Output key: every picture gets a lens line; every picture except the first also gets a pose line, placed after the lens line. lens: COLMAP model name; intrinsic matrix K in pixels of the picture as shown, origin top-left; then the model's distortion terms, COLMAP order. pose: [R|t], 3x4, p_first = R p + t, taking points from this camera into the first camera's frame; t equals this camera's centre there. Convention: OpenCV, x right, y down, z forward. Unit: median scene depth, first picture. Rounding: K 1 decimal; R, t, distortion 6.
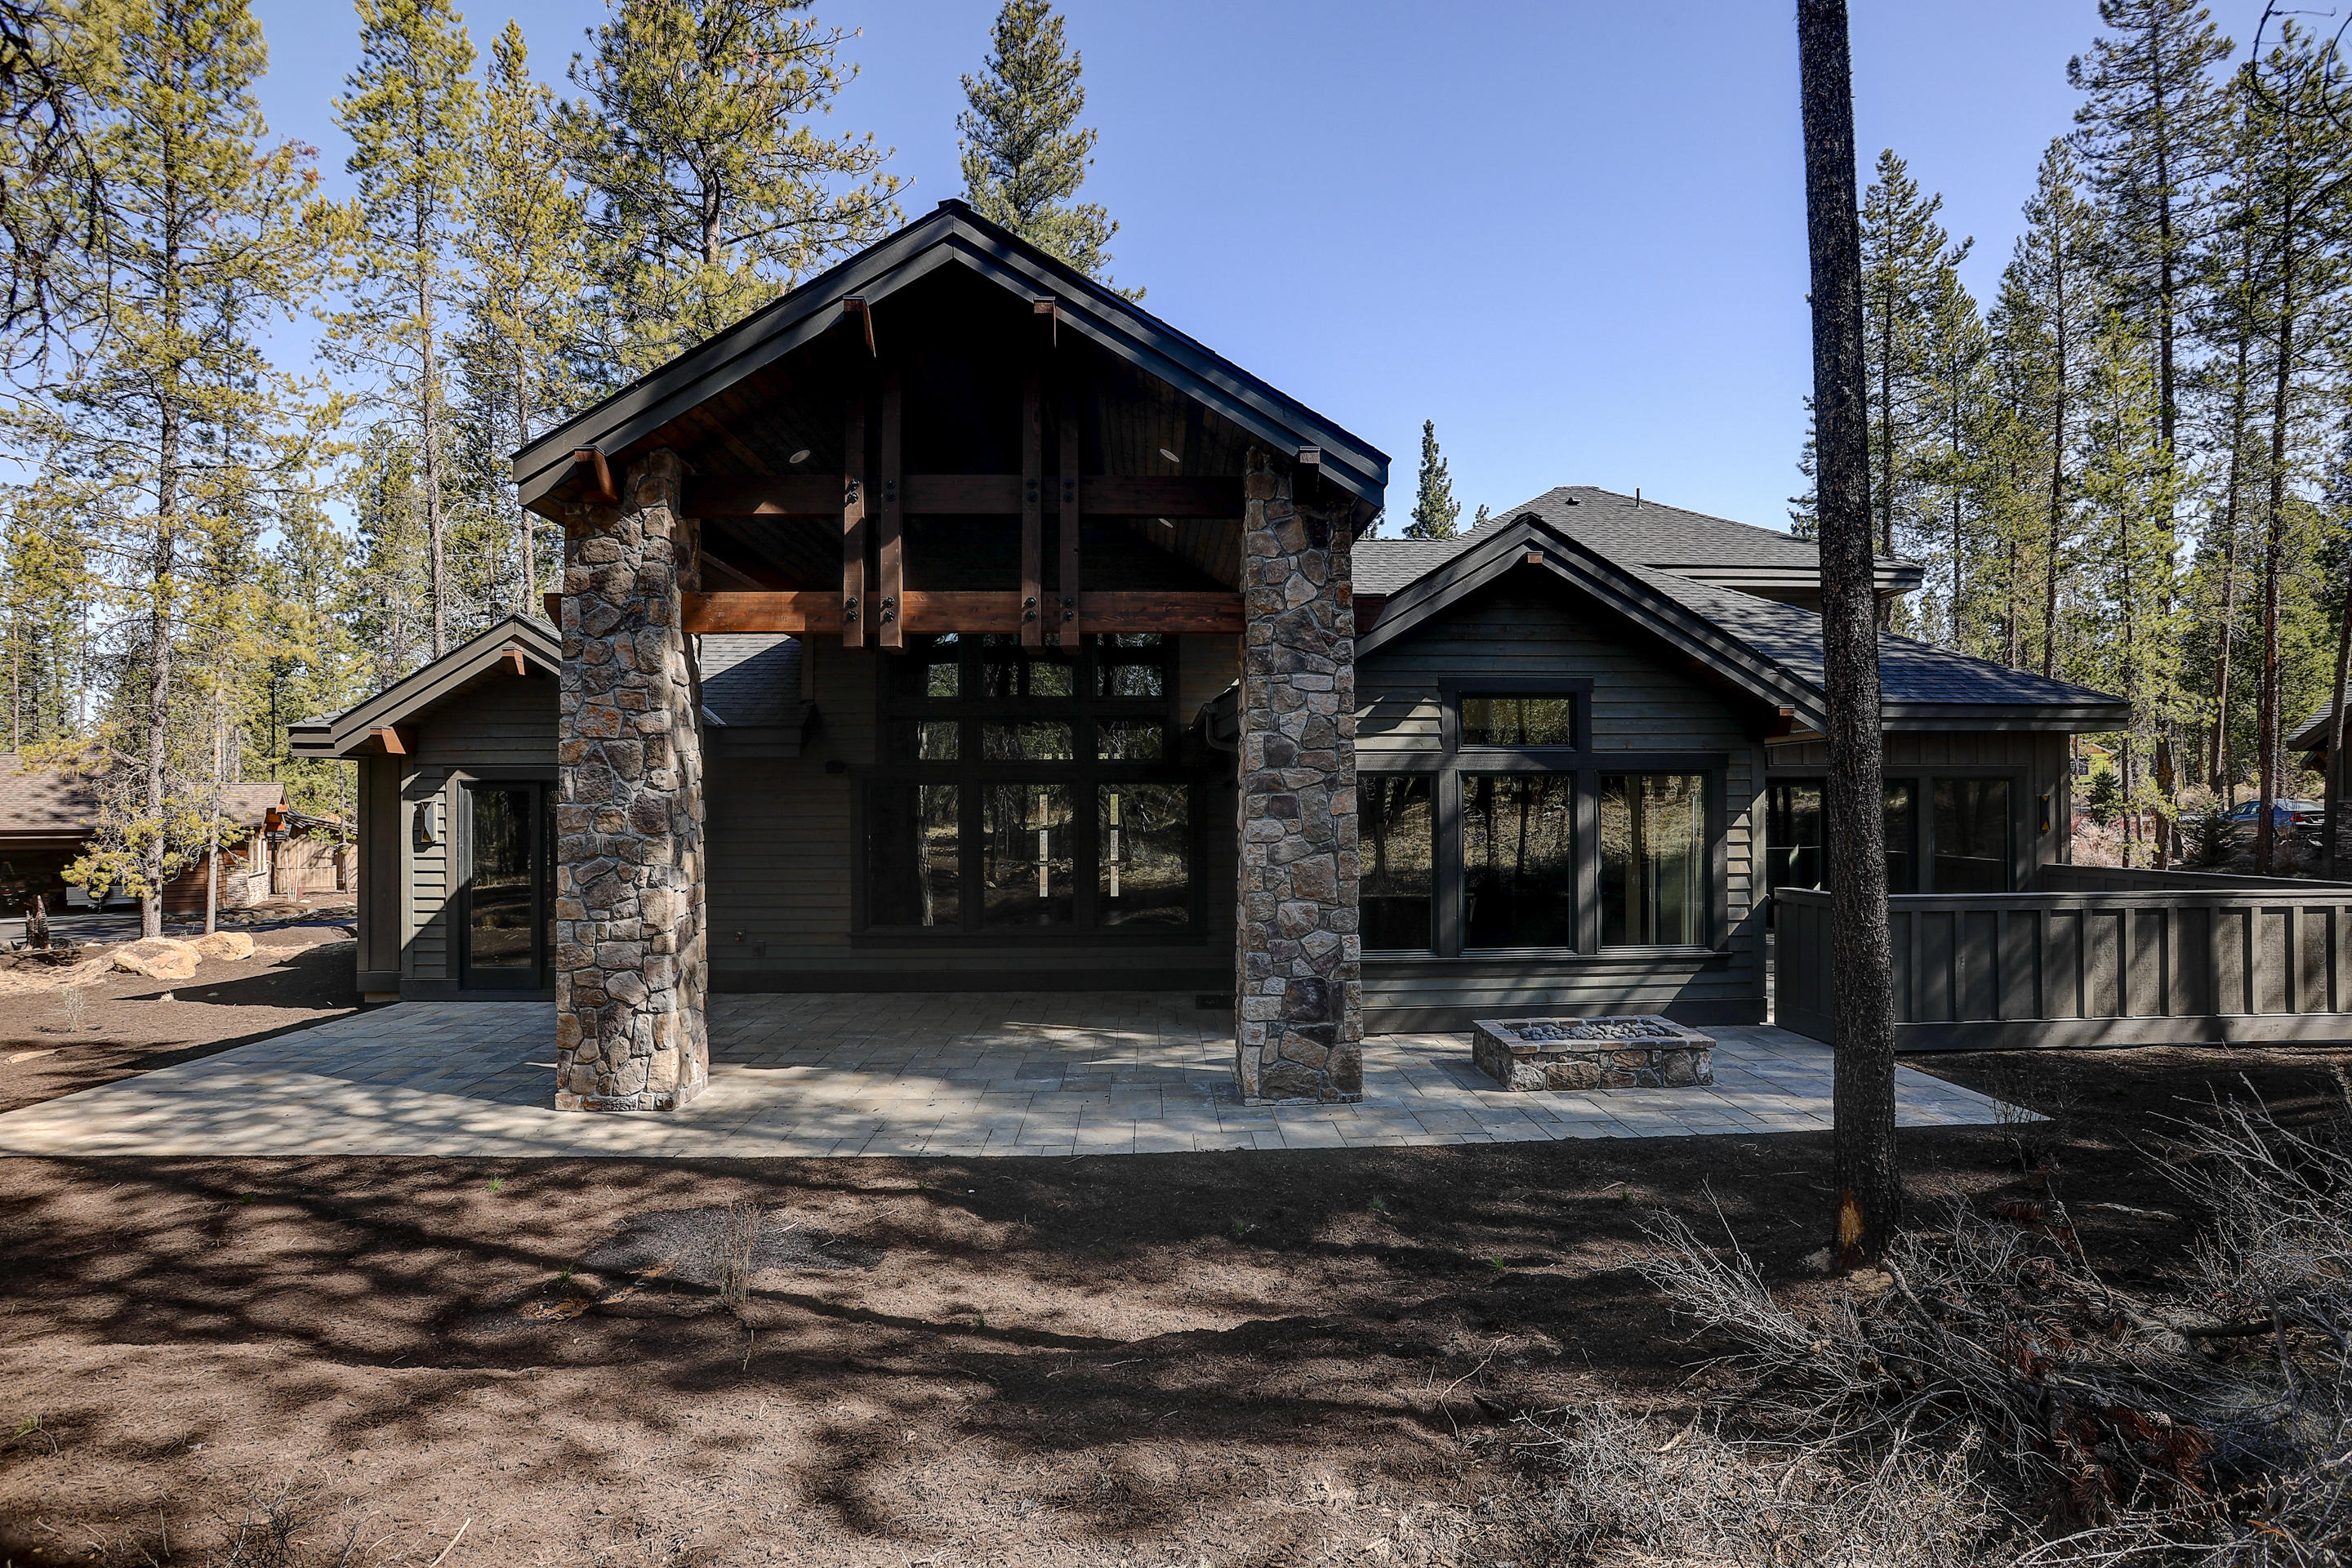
lens RADIAL K [[1140.8, 0, 1197.6], [0, 1140.8, 790.2], [0, 0, 1]] dist [-0.084149, 0.039389]
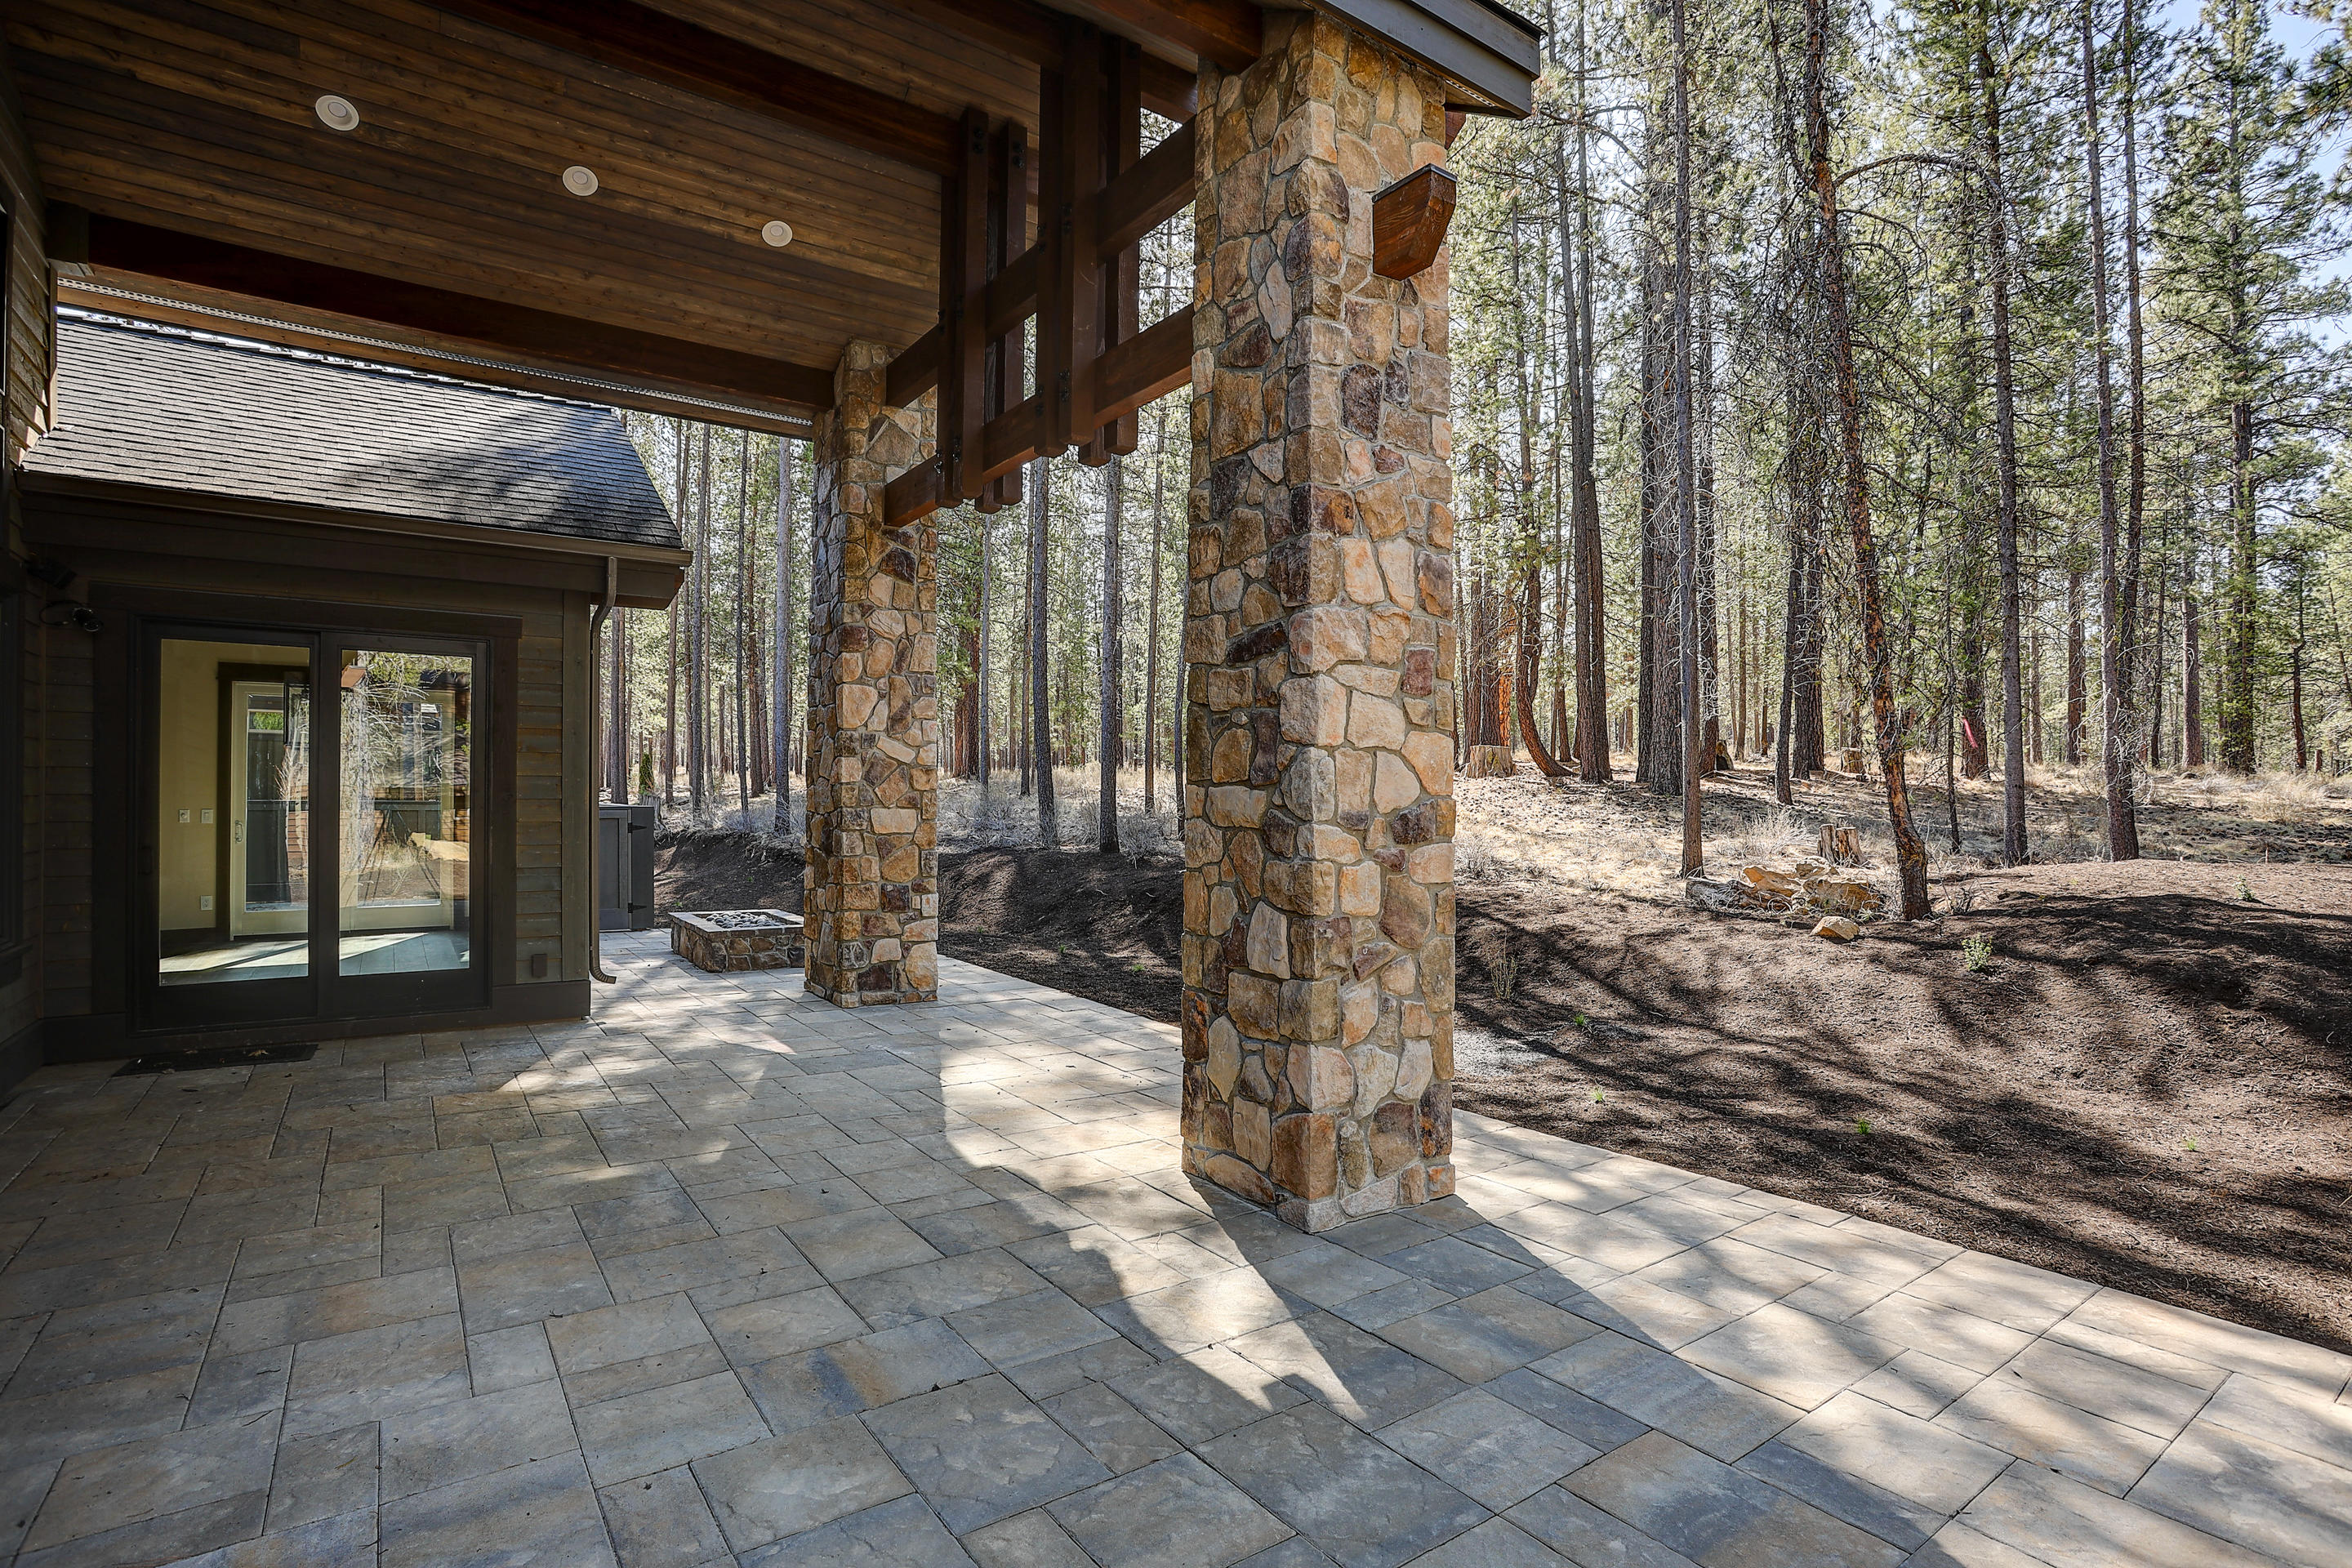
lens RADIAL K [[1140.8, 0, 1197.6], [0, 1140.8, 790.2], [0, 0, 1]] dist [-0.084149, 0.039389]
pose [[-0.563285, 0.005259, 0.826246, -0.932860], [-0.006819, 0.999916, -0.011013, 0.096952], [-0.826234, -0.011837, -0.563202, 1.357295]]
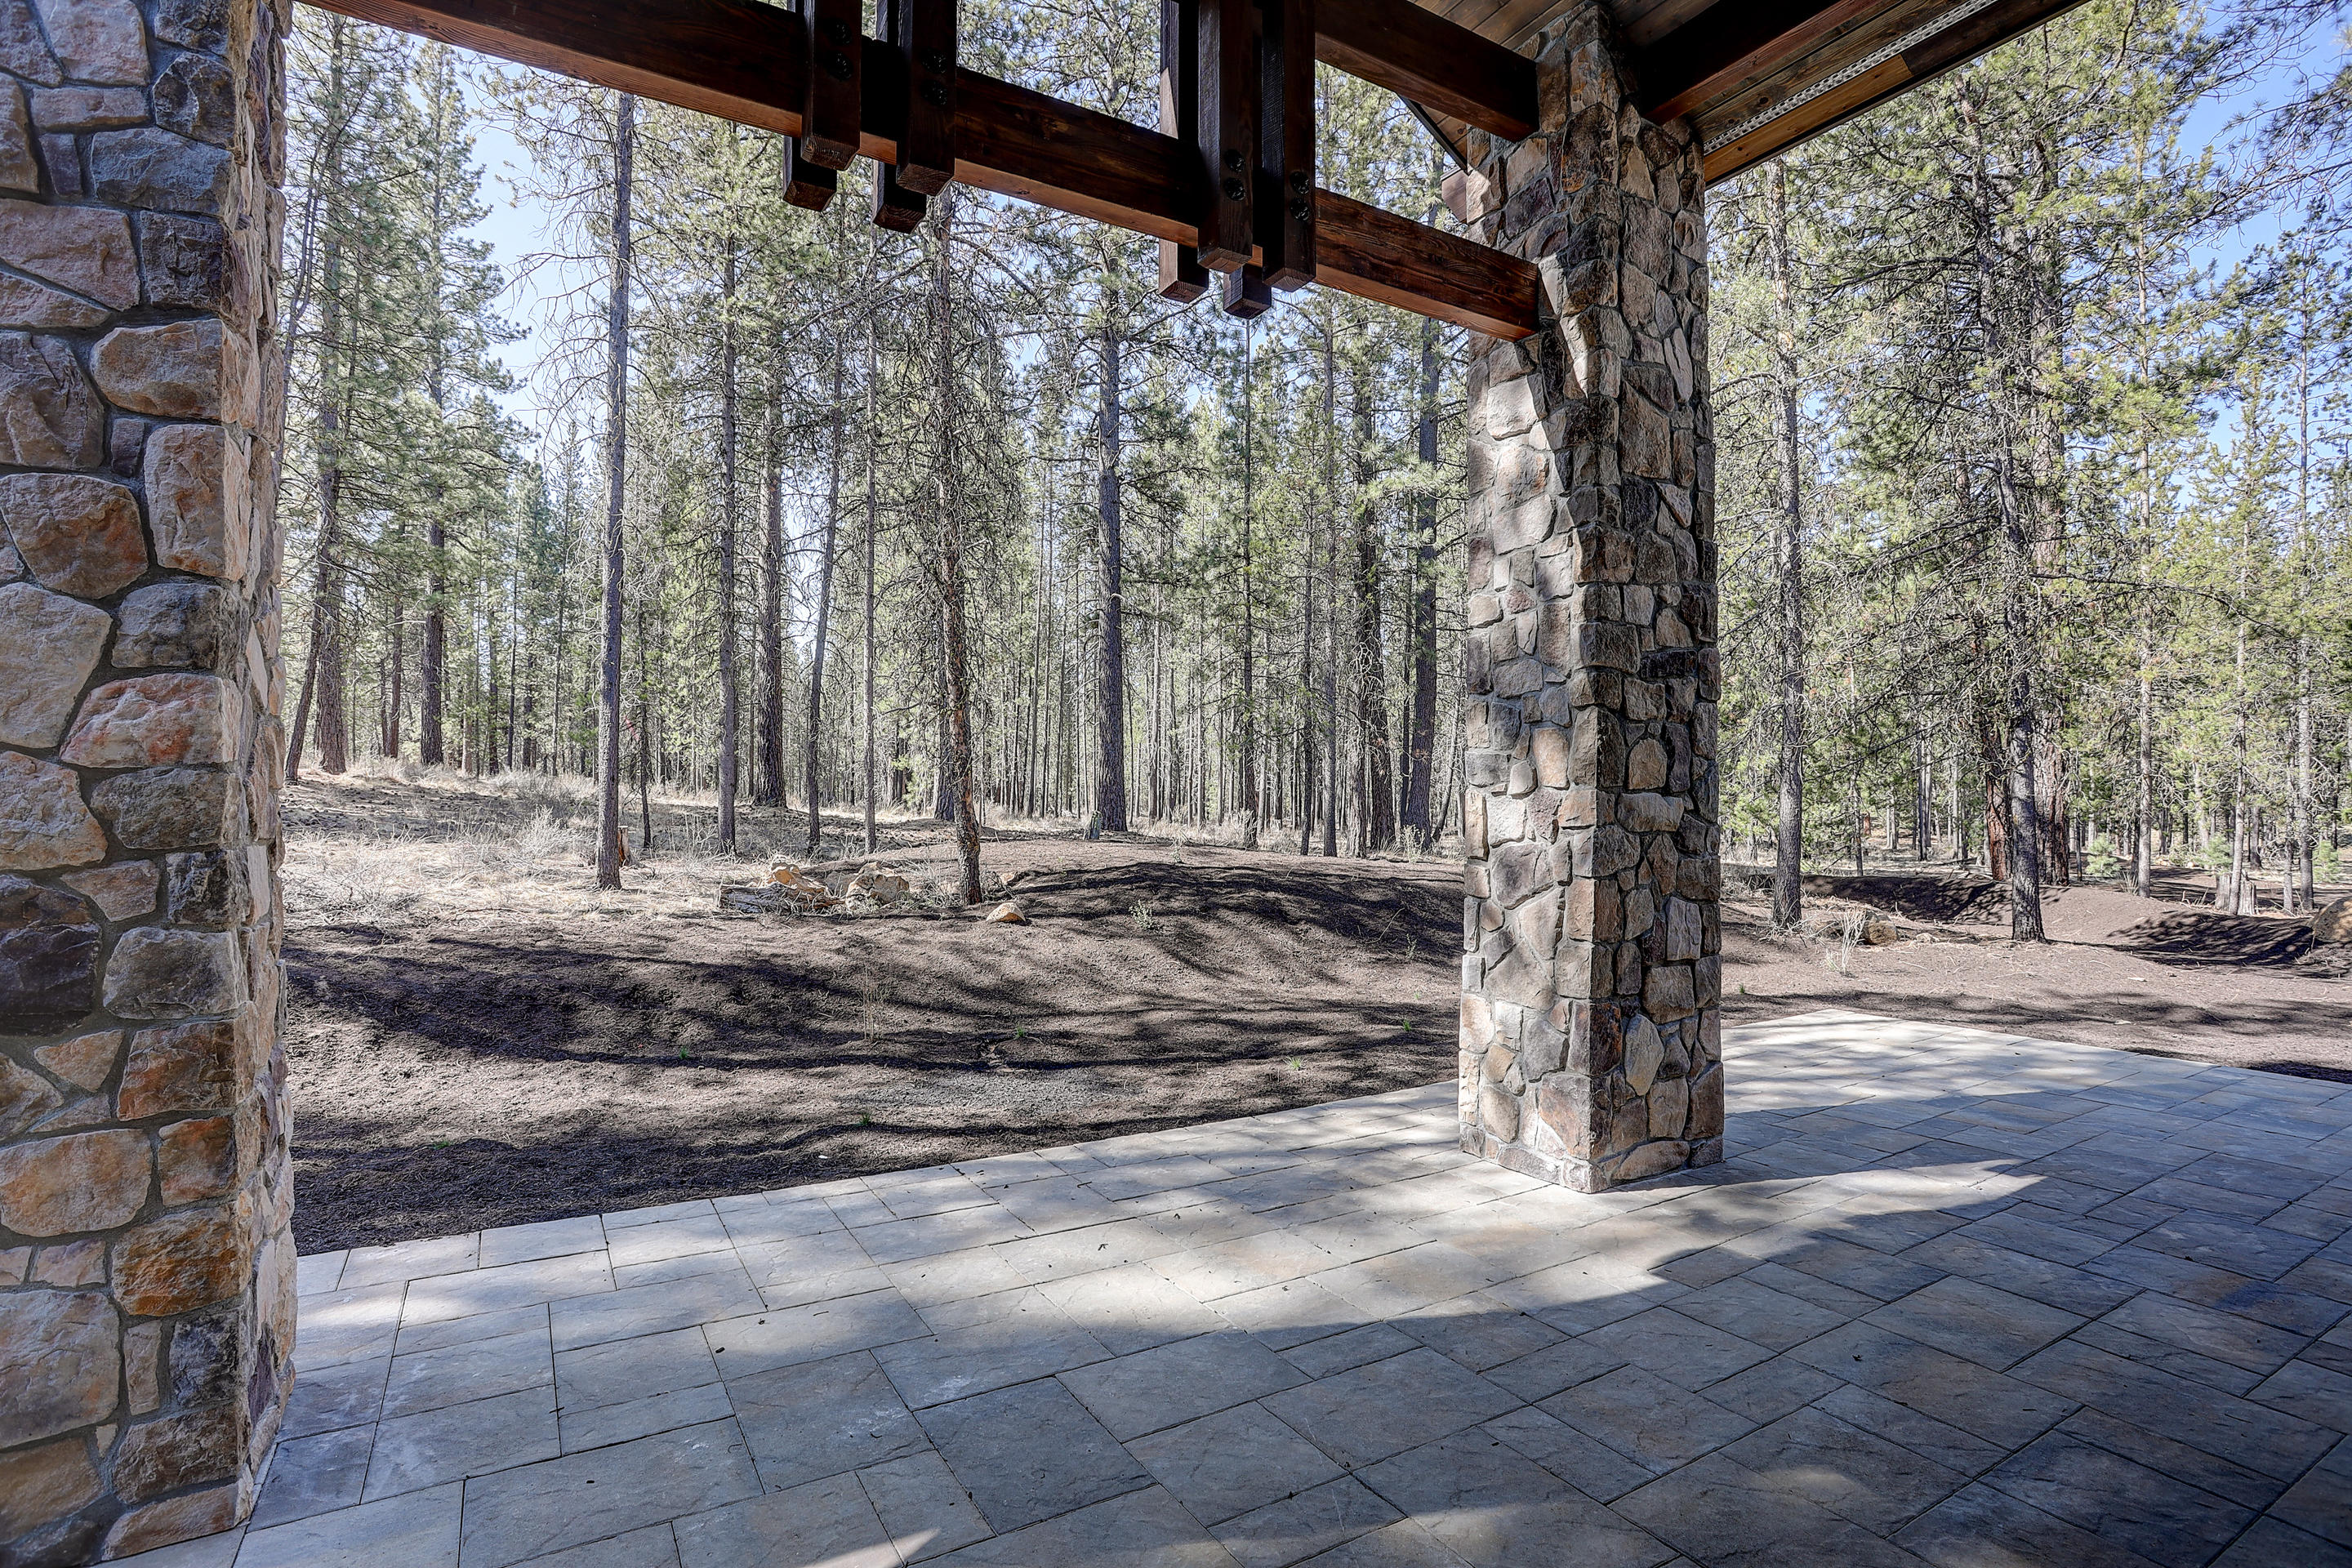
lens RADIAL K [[1140.8, 0, 1197.6], [0, 1140.8, 790.2], [0, 0, 1]] dist [-0.084149, 0.039389]
pose [[-0.877793, 0.002387, -0.479034, -0.053694], [0.006540, 0.999954, -0.007001, 0.090174], [0.478995, -0.009279, -0.877768, 1.423245]]
